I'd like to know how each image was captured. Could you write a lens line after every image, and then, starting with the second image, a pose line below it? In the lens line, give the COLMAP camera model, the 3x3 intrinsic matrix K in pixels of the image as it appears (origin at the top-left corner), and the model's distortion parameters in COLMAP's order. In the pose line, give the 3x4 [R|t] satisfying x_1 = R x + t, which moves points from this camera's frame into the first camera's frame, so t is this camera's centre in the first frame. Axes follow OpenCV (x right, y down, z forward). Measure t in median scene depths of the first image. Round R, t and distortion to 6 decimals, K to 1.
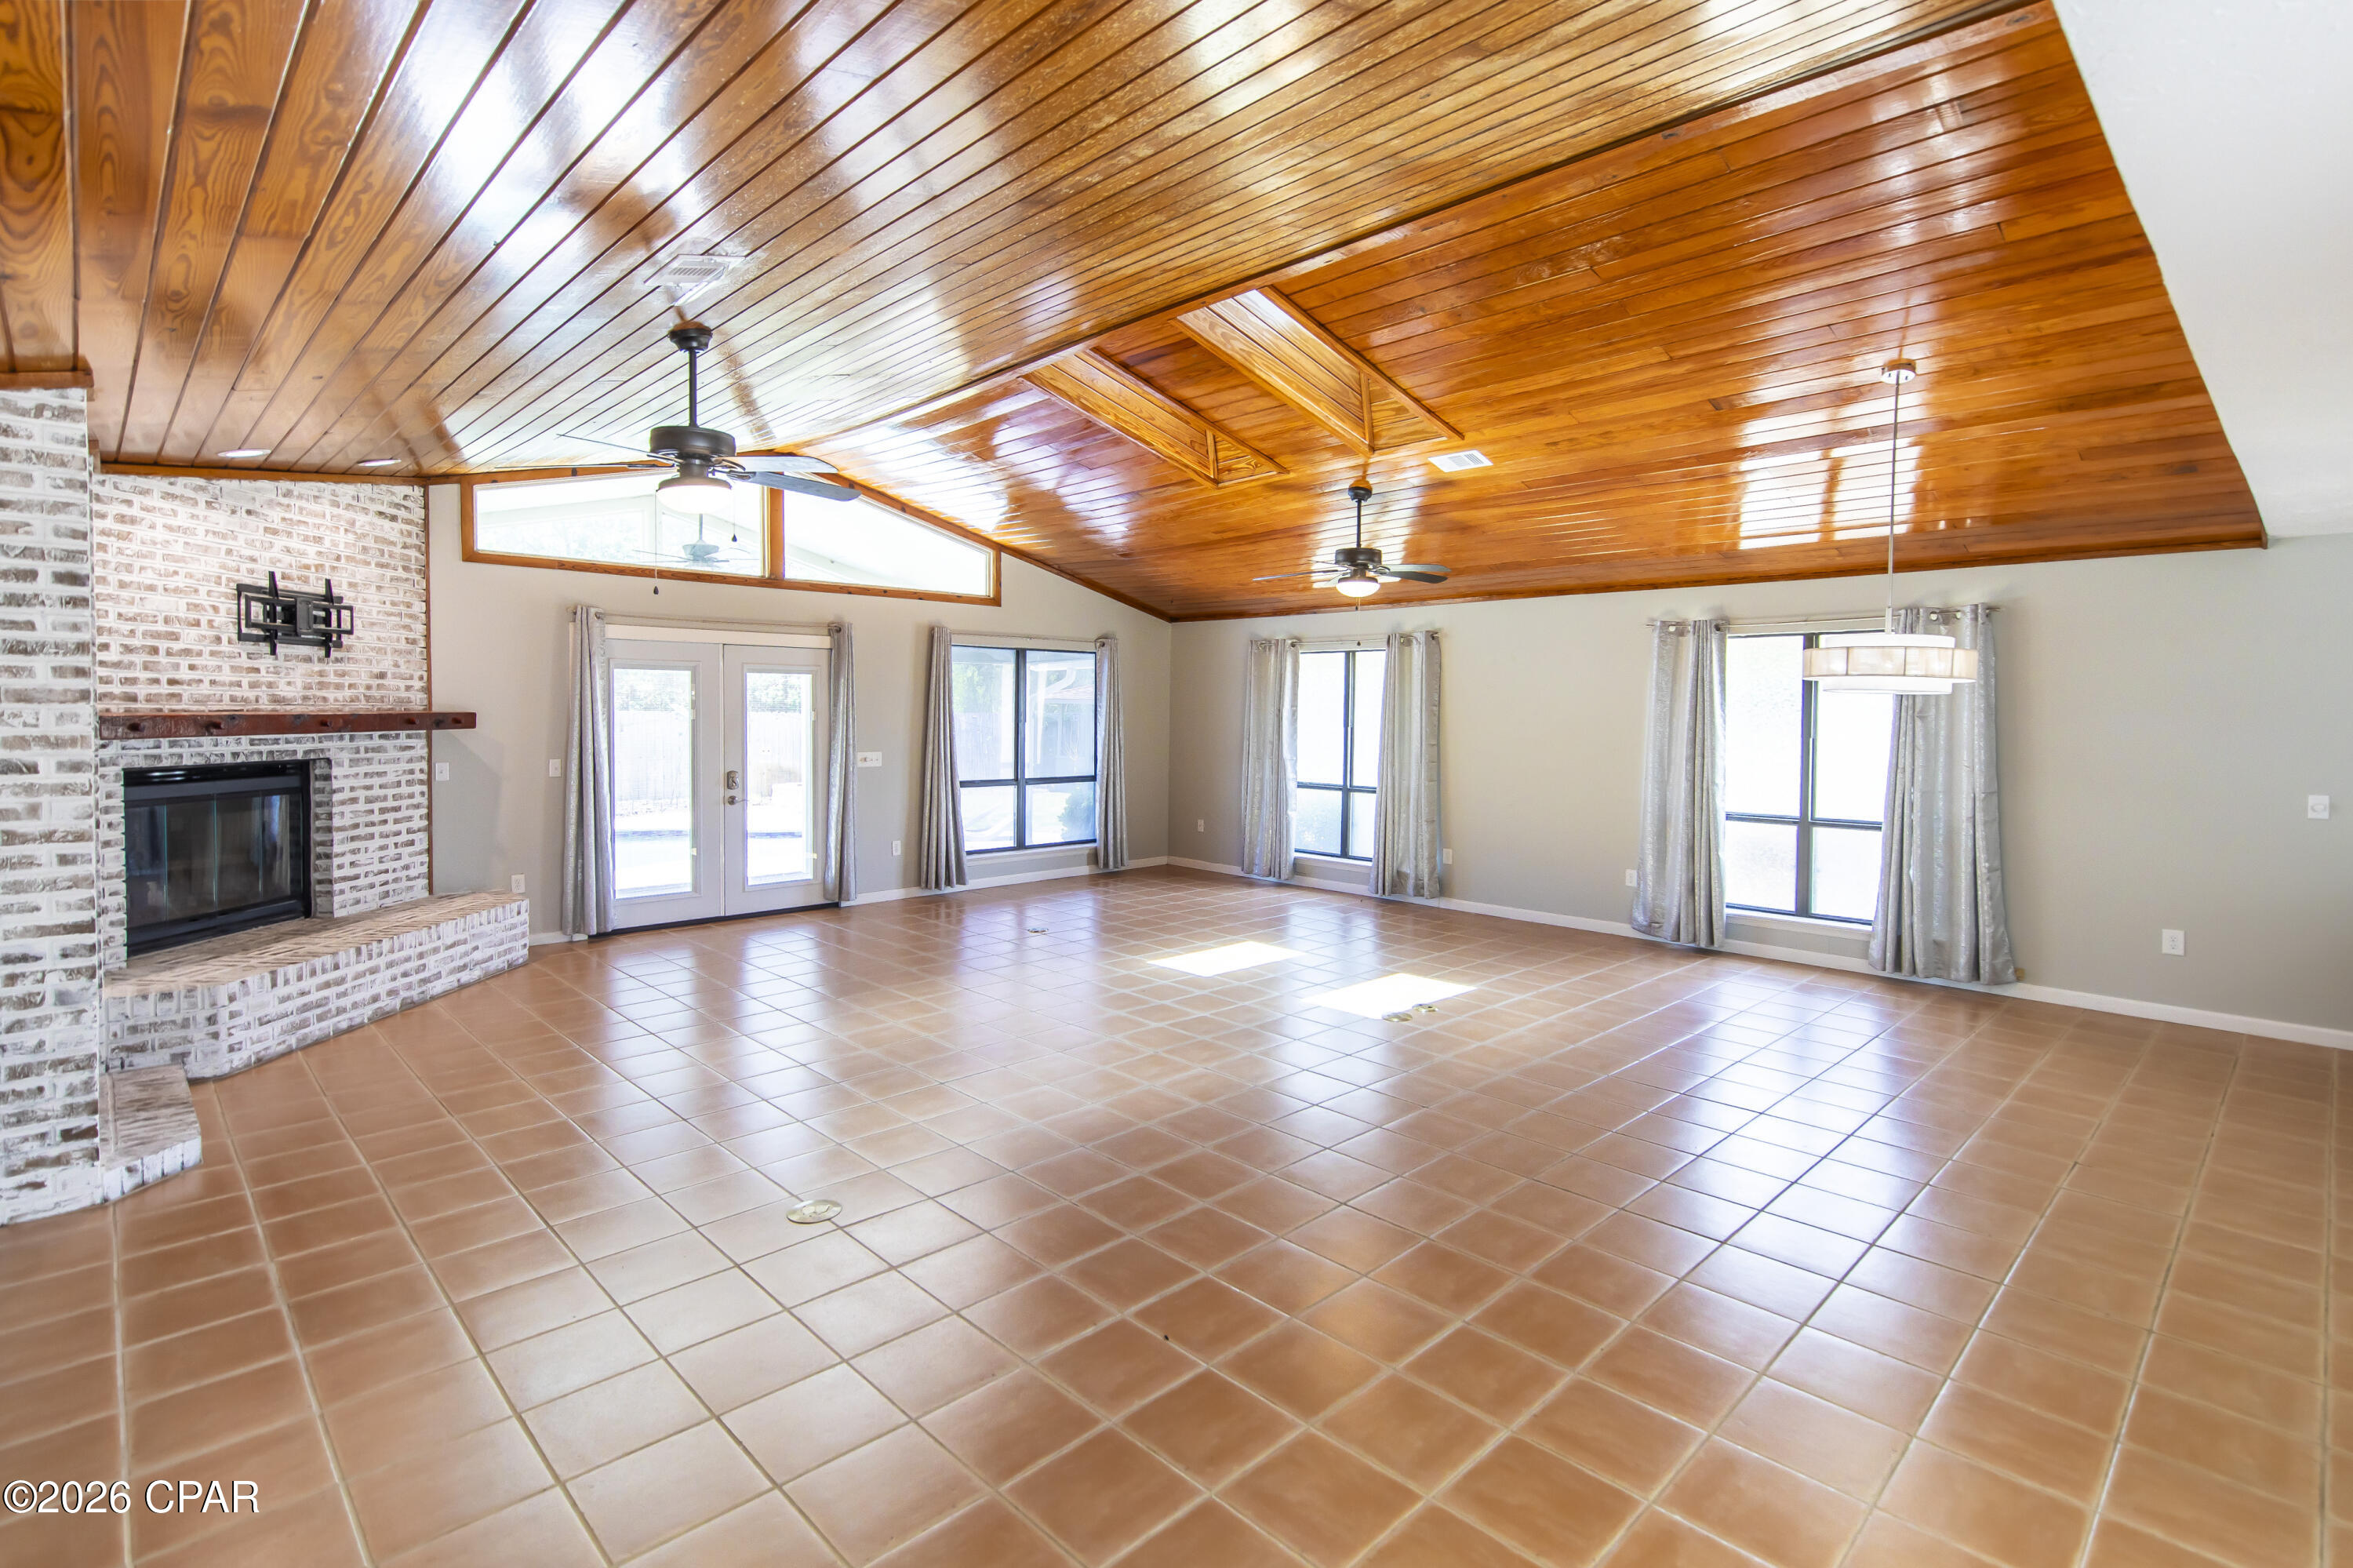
lens RADIAL K [[1148.9, 0, 1181.8], [0, 1148.9, 738.5], [0, 0, 1]] dist [0.000727, 0.000054]
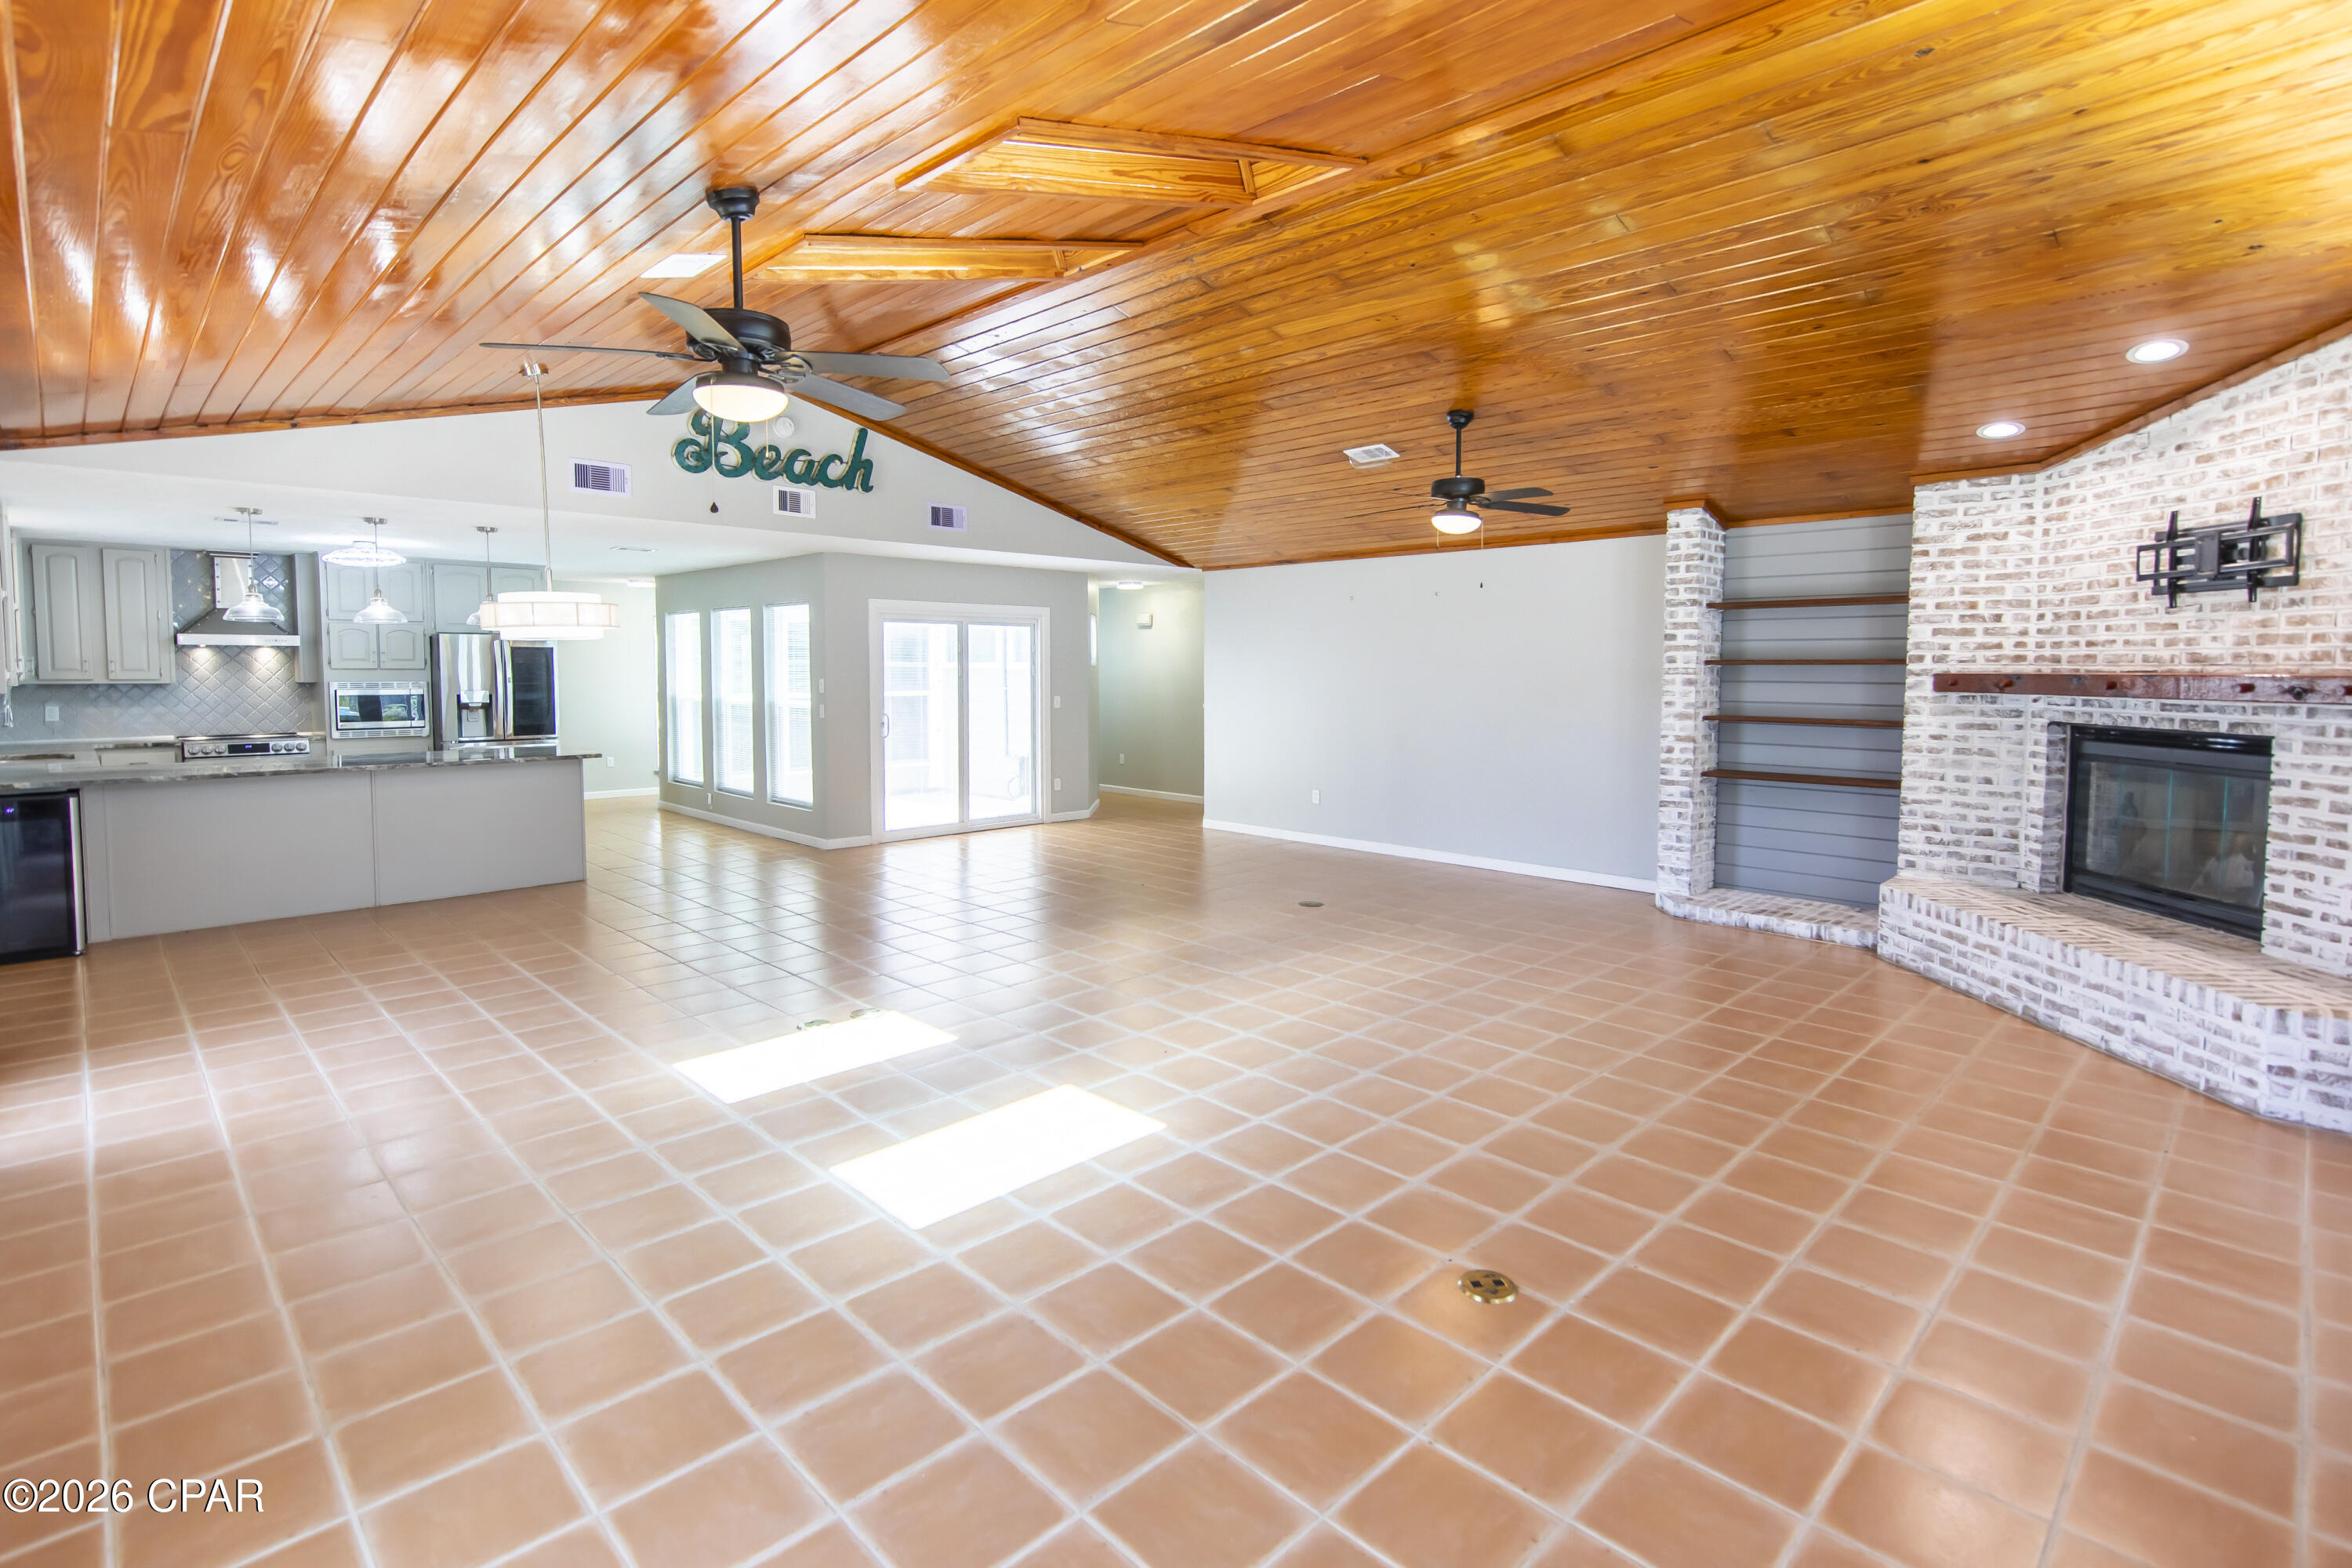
lens RADIAL K [[1068.4, 0, 1248.1], [0, 1068.4, 730.2], [0, 0, 1]] dist [0.002179, 0.000457]
pose [[-0.997132, -0.007544, -0.075308, -0.034477], [-0.014005, 0.996228, 0.085637, -0.037974], [0.074378, 0.086446, -0.993476, 1.673863]]
